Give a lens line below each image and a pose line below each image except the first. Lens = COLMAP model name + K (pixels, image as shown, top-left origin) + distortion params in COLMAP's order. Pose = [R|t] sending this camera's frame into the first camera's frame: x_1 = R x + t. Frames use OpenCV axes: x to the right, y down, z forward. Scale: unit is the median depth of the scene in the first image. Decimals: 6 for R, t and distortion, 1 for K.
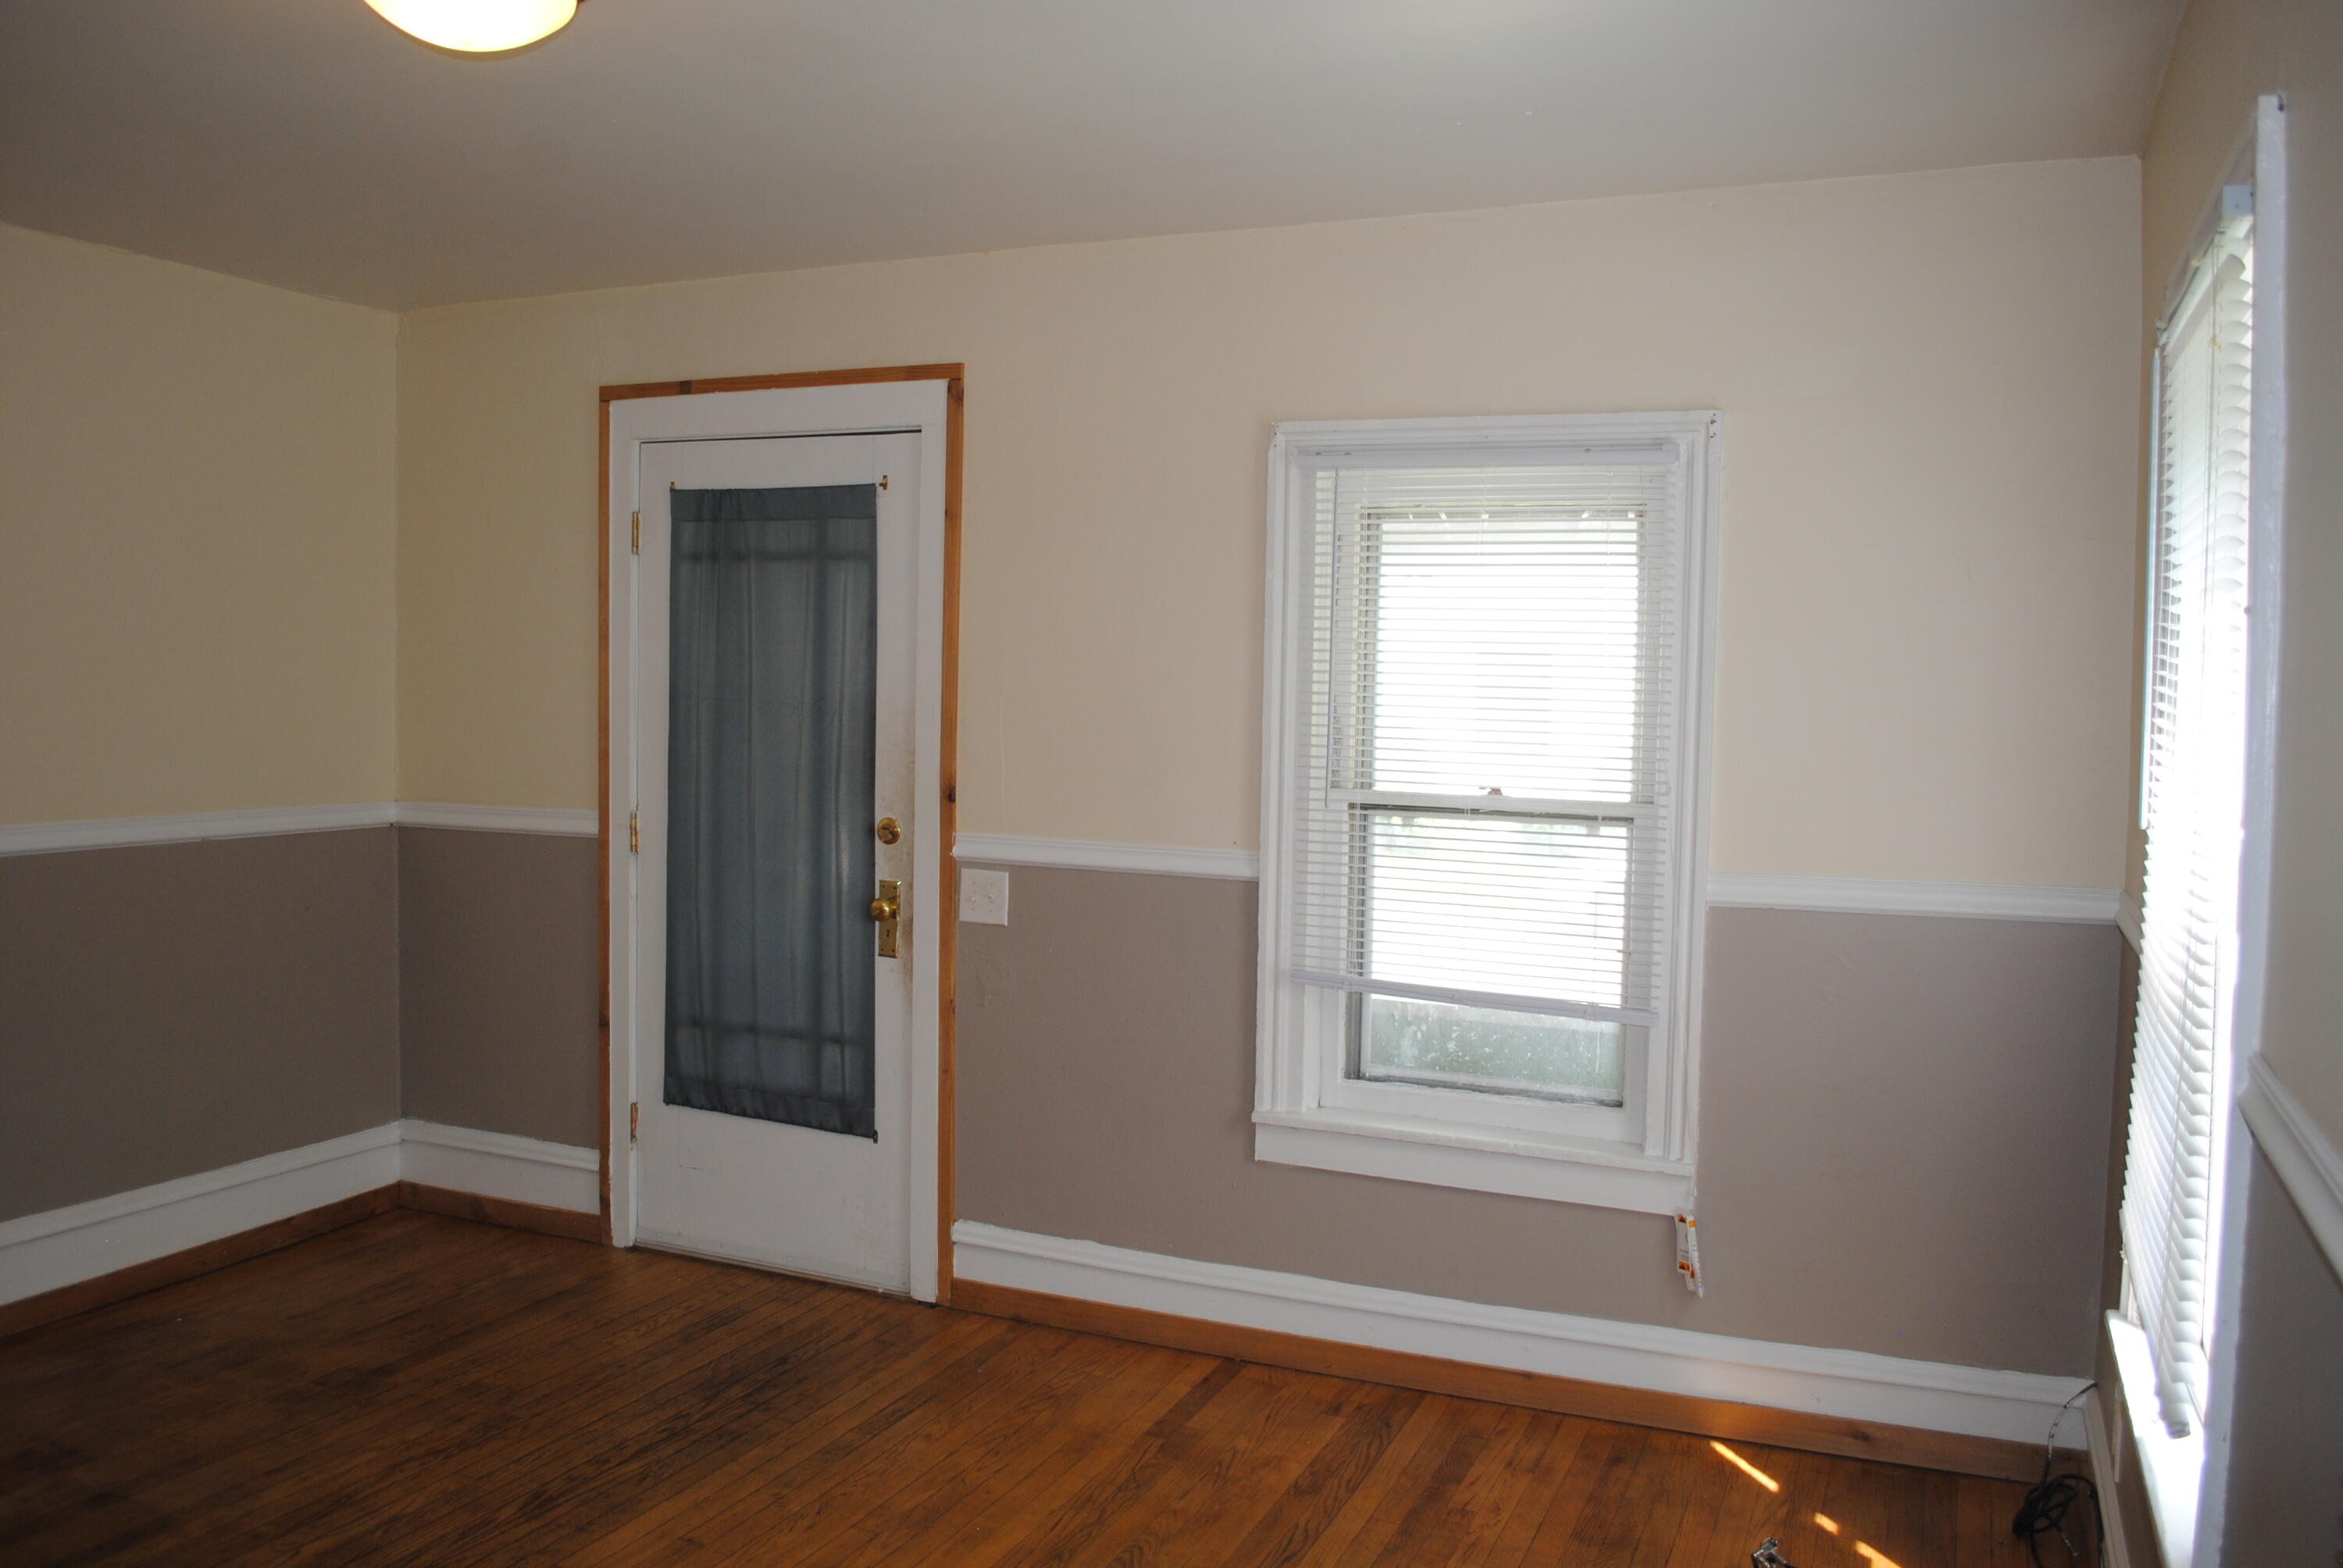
lens RADIAL K [[1914.3, 0, 1171.5], [0, 1914.3, 784.0], [0, 0, 1]] dist [-0.071740, 0.005084]
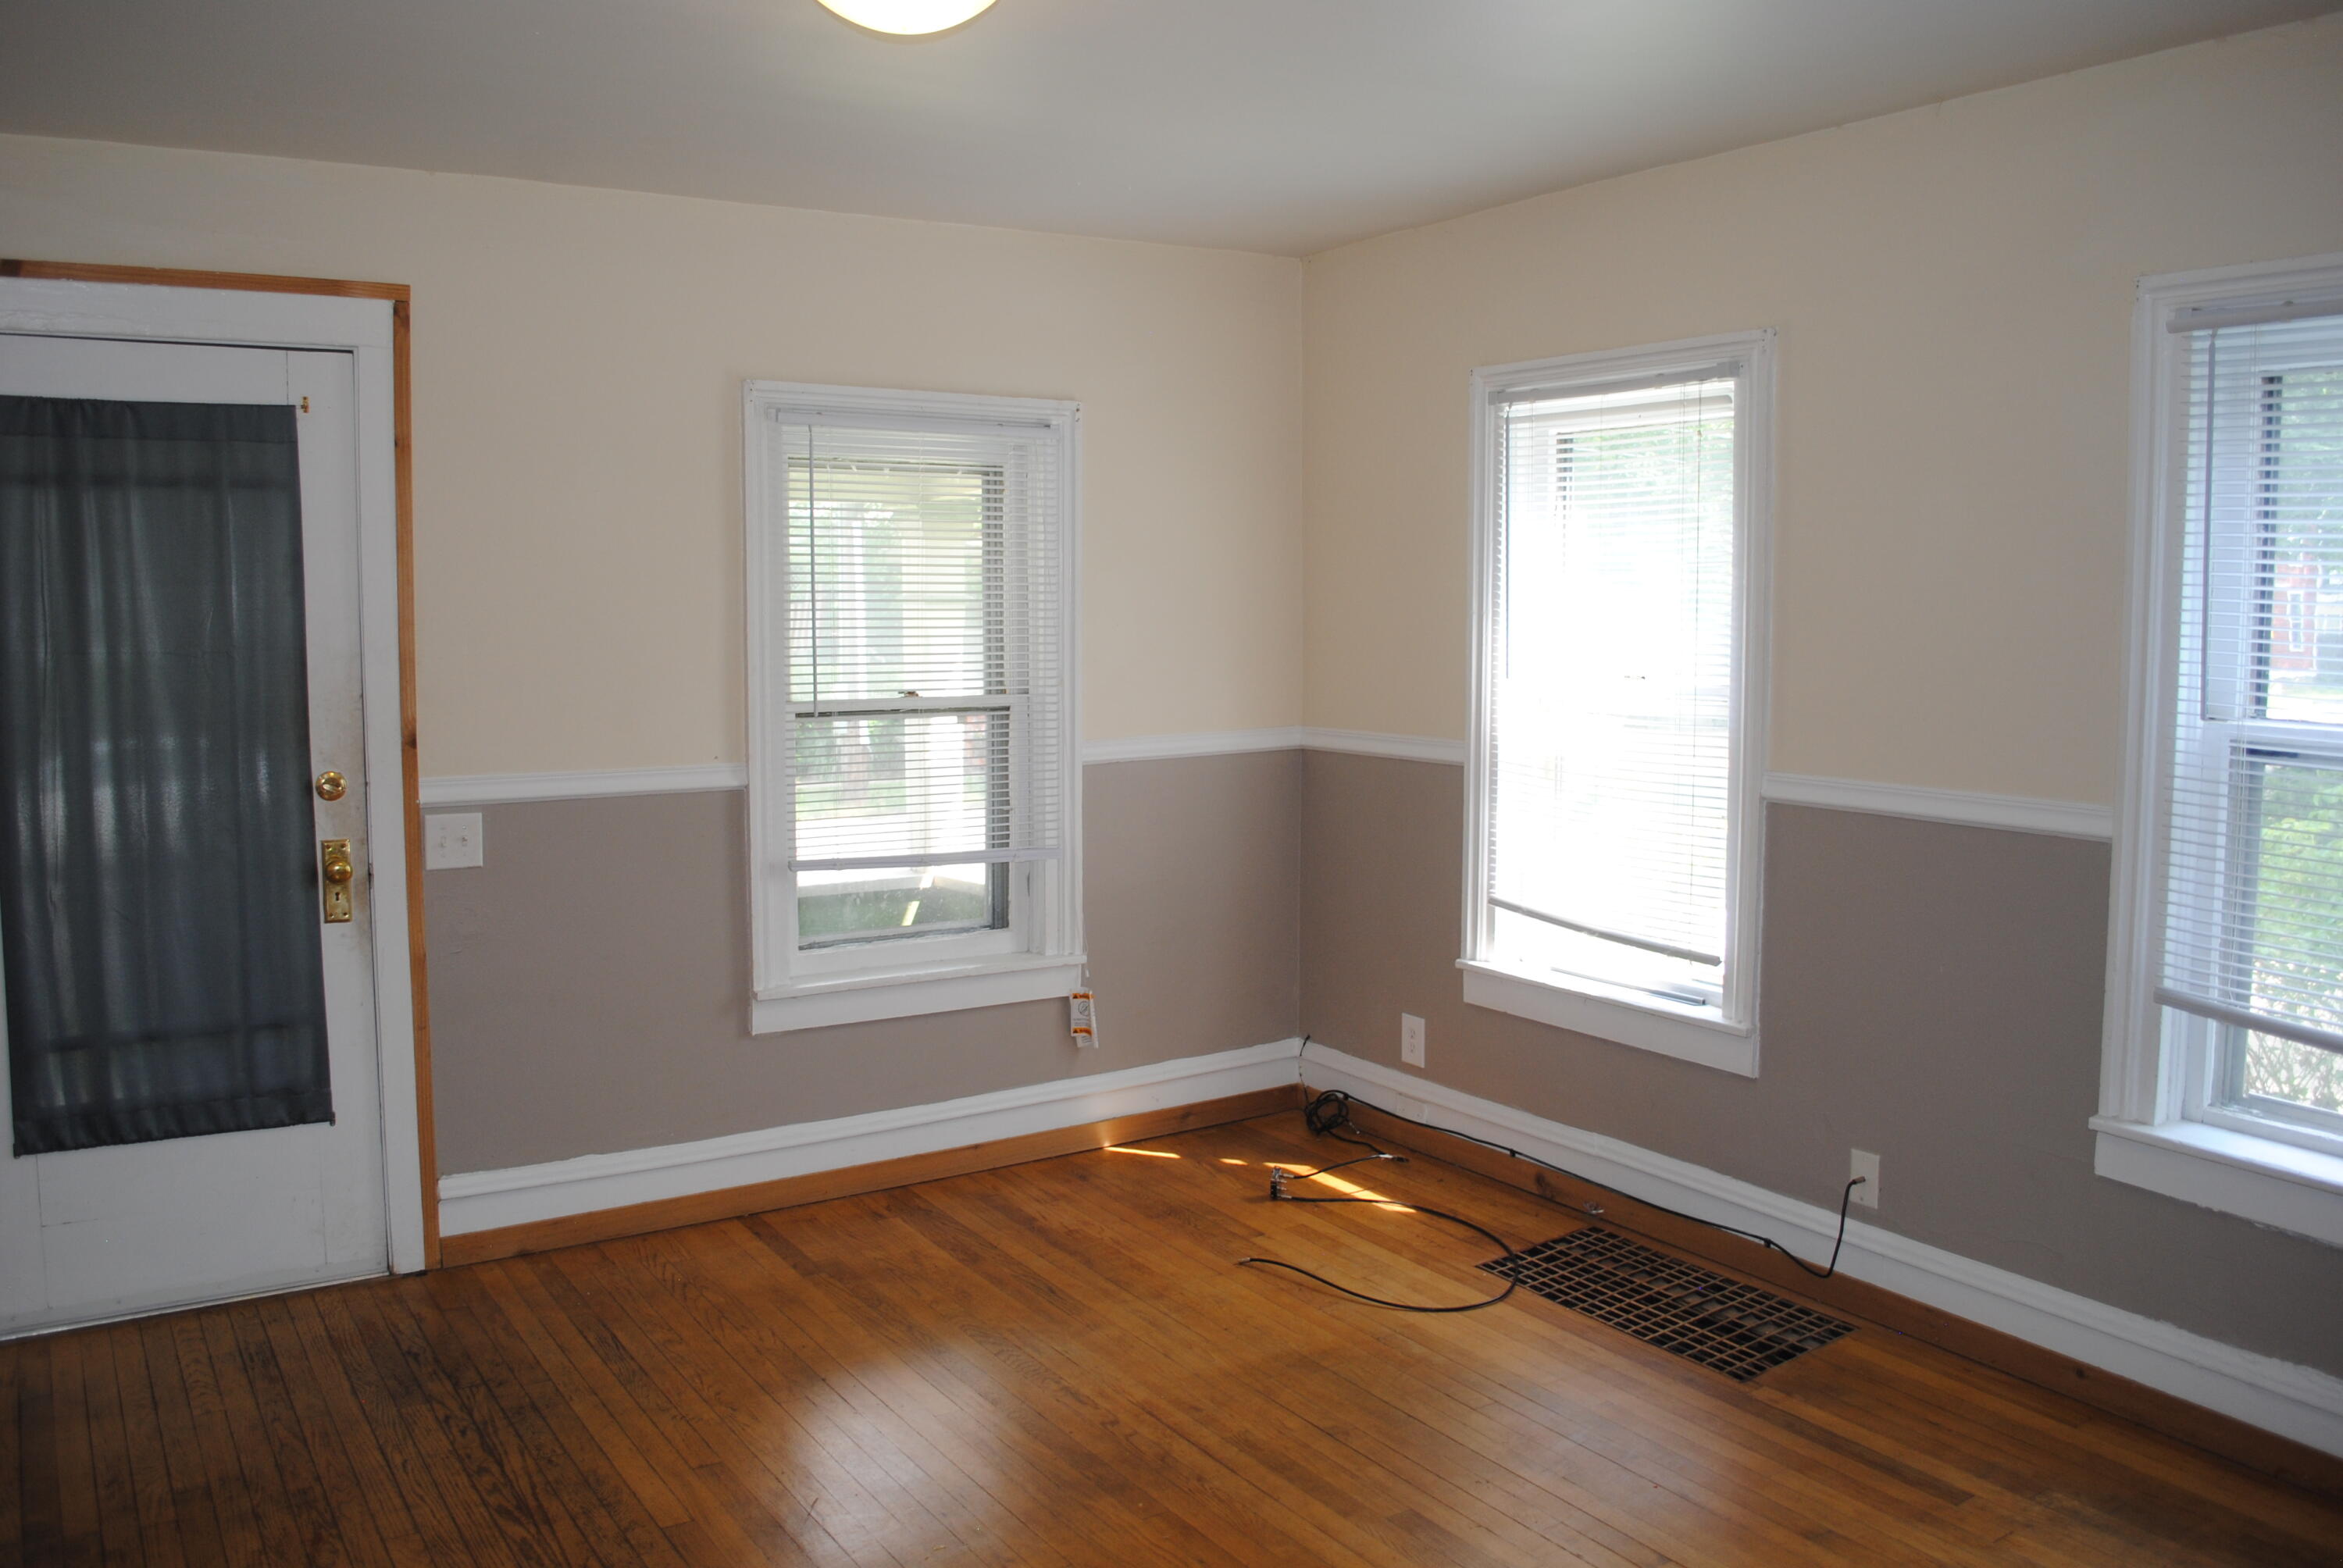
lens RADIAL K [[1914.3, 0, 1171.5], [0, 1914.3, 784.0], [0, 0, 1]] dist [-0.071740, 0.005084]
pose [[0.533531, -0.104171, 0.839341, -0.760736], [0.059179, 0.994552, 0.085818, -0.033314], [-0.843707, 0.003885, 0.536789, 0.185830]]
